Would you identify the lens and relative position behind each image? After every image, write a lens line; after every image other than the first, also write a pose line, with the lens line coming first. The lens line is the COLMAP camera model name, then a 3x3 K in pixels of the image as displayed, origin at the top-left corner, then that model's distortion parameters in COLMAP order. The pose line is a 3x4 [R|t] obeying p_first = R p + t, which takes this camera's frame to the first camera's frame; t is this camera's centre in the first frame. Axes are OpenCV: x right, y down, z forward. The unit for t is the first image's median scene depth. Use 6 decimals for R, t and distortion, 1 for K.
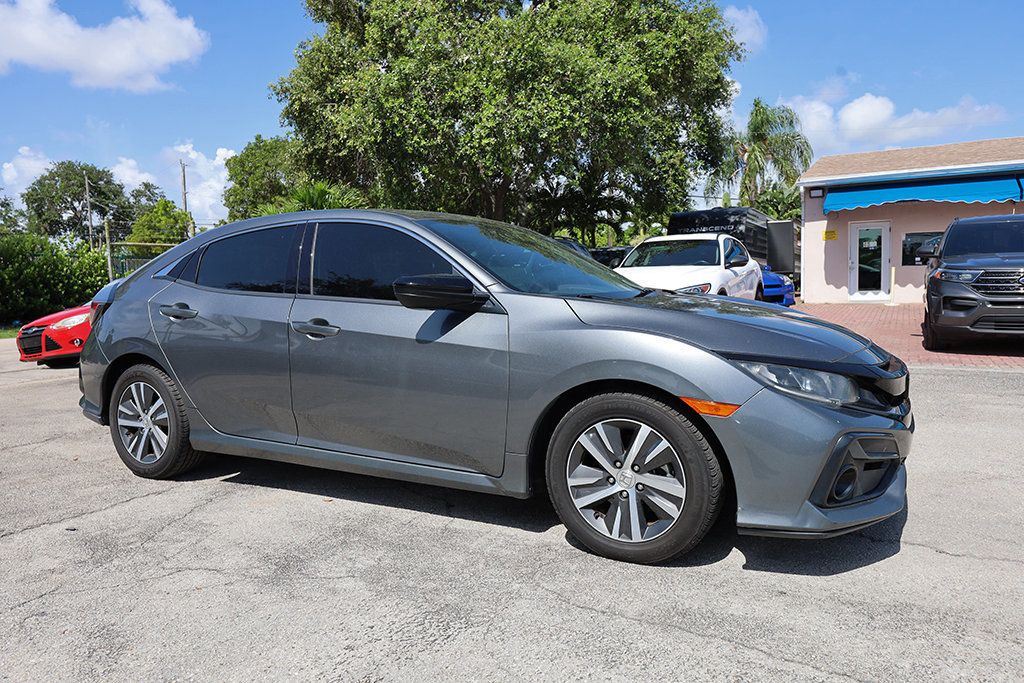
lens RADIAL K [[699.1, 0, 516.5], [0, 699.1, 356.7], [0, 0, 1]] dist [-0.000303, 0.006694]
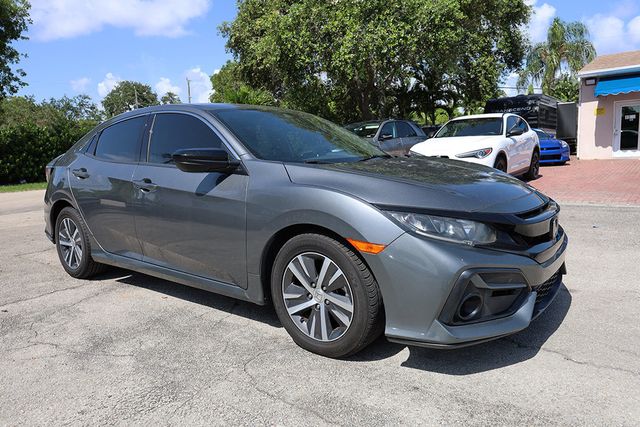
lens RADIAL K [[436.9, 0, 327.5], [0, 436.9, 218.0], [0, 0, 1]] dist [-0.000303, 0.006694]
pose [[0.988196, 0.007284, -0.153020, 0.200478], [0.000674, 0.998653, 0.051890, -0.015050], [0.153192, -0.051380, 0.986860, 0.105713]]
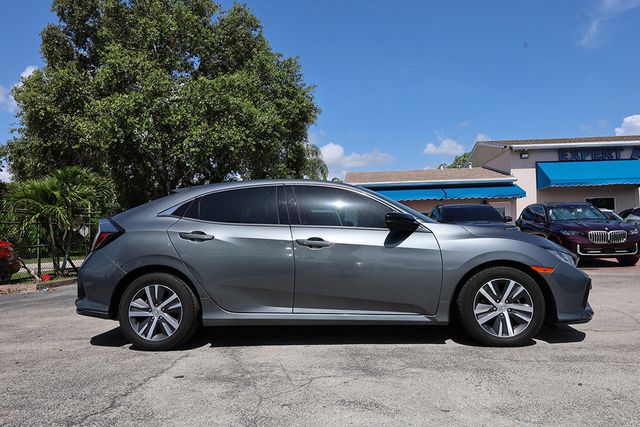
lens RADIAL K [[436.9, 0, 330.7], [0, 436.9, 217.0], [0, 0, 1]] dist [-0.000303, 0.006694]
pose [[0.906897, 0.023047, 0.420721, -0.589945], [0.046807, 0.986812, -0.154953, 0.055622], [-0.418744, 0.160219, 0.893859, -0.017963]]
